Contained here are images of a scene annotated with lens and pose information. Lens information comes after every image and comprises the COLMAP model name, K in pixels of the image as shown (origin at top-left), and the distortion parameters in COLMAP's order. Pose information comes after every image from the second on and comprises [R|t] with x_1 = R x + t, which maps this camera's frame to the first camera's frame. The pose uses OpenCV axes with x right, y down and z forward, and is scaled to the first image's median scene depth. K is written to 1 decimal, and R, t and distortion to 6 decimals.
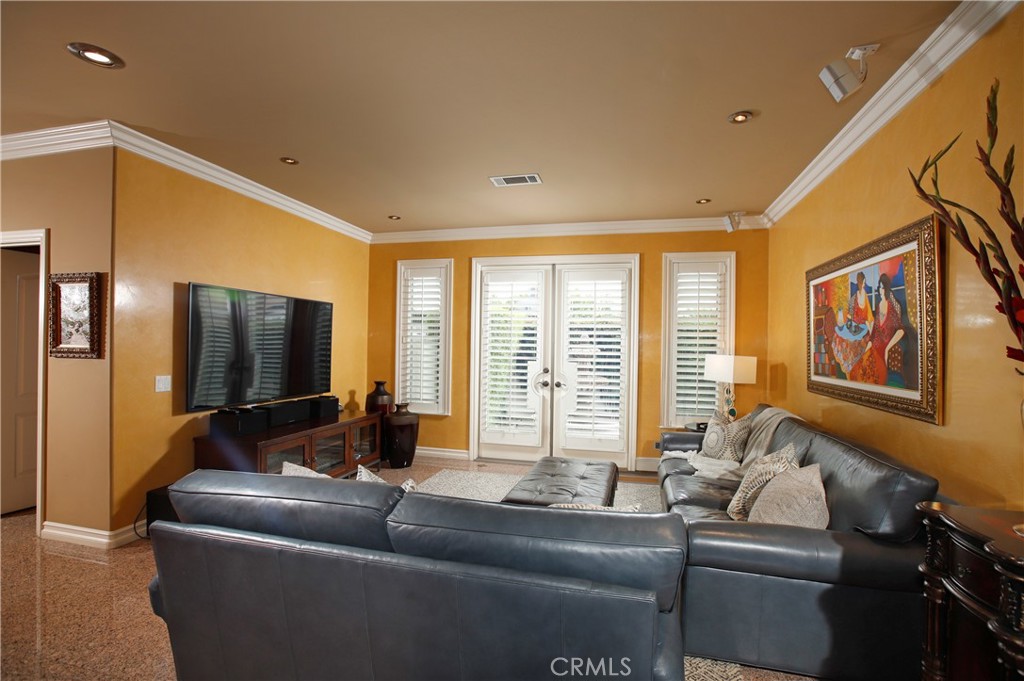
lens RADIAL K [[488.2, 0, 512.0], [0, 488.2, 340.5], [0, 0, 1]] dist [-0.001716, 0.000429]
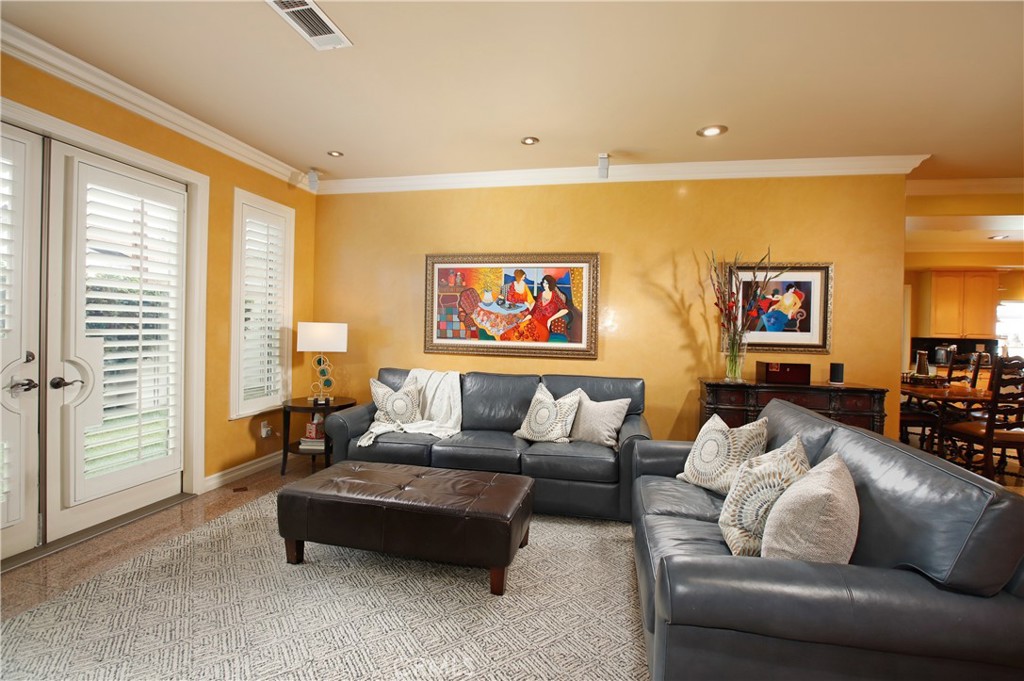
lens RADIAL K [[485.3, 0, 510.6], [0, 485.3, 326.0], [0, 0, 1]] dist [-0.003264, 0.015212]
pose [[-0.025641, -0.017416, 0.999519, -0.795767], [-0.035871, 0.999220, 0.016491, 0.013000], [-0.999027, -0.035431, -0.026246, 1.037729]]
